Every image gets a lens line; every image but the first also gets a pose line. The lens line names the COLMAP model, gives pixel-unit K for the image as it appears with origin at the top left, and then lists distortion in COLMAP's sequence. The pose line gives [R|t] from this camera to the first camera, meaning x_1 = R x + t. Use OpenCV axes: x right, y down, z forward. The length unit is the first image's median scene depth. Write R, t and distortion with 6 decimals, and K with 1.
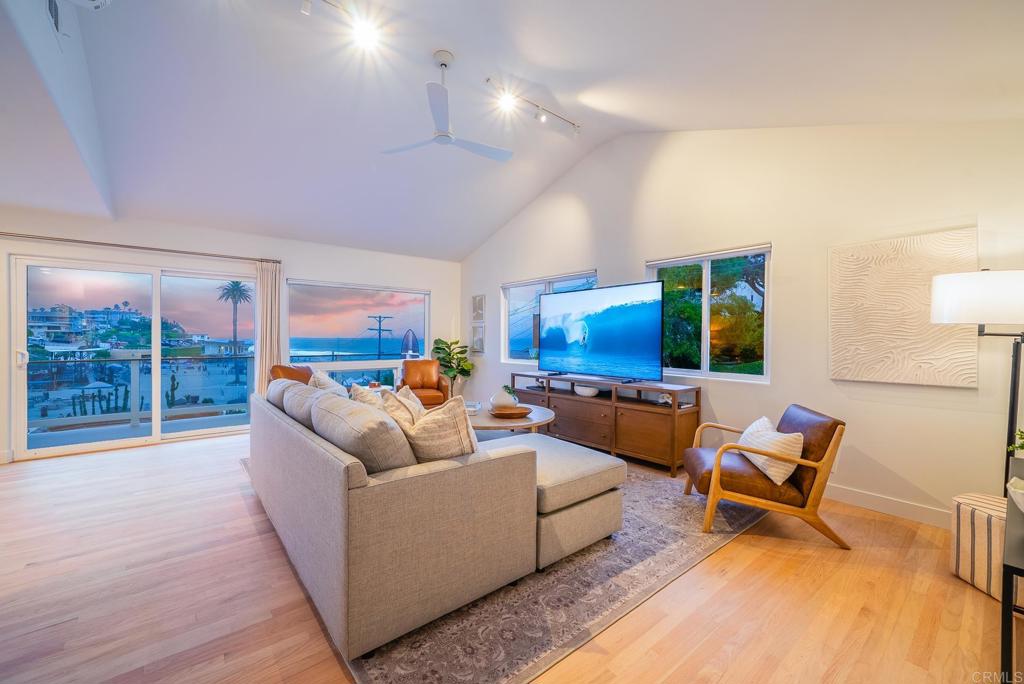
lens RADIAL K [[408.5, 0, 507.2], [0, 408.5, 340.5], [0, 0, 1]] dist [-0.003473, -0.000305]
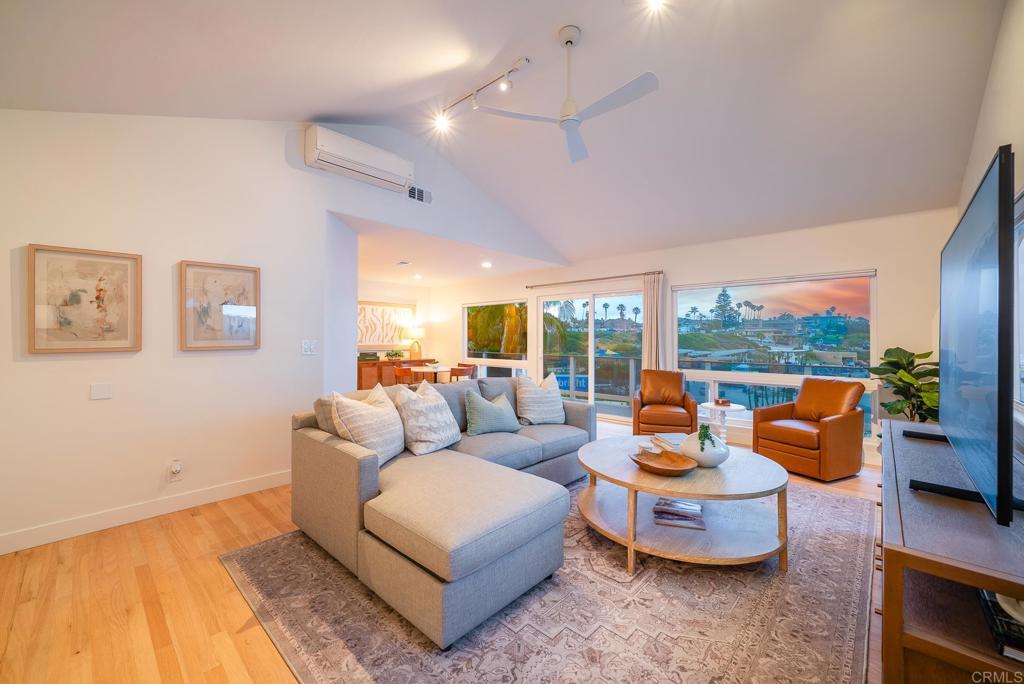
lens RADIAL K [[408.5, 0, 511.3], [0, 408.5, 340.1], [0, 0, 1]] dist [-0.003473, -0.000305]
pose [[0.142819, 0.001700, -0.989747, 0.431724], [-0.009380, 0.999956, 0.000364, -0.012862], [0.989704, 0.009232, 0.142829, 0.467146]]
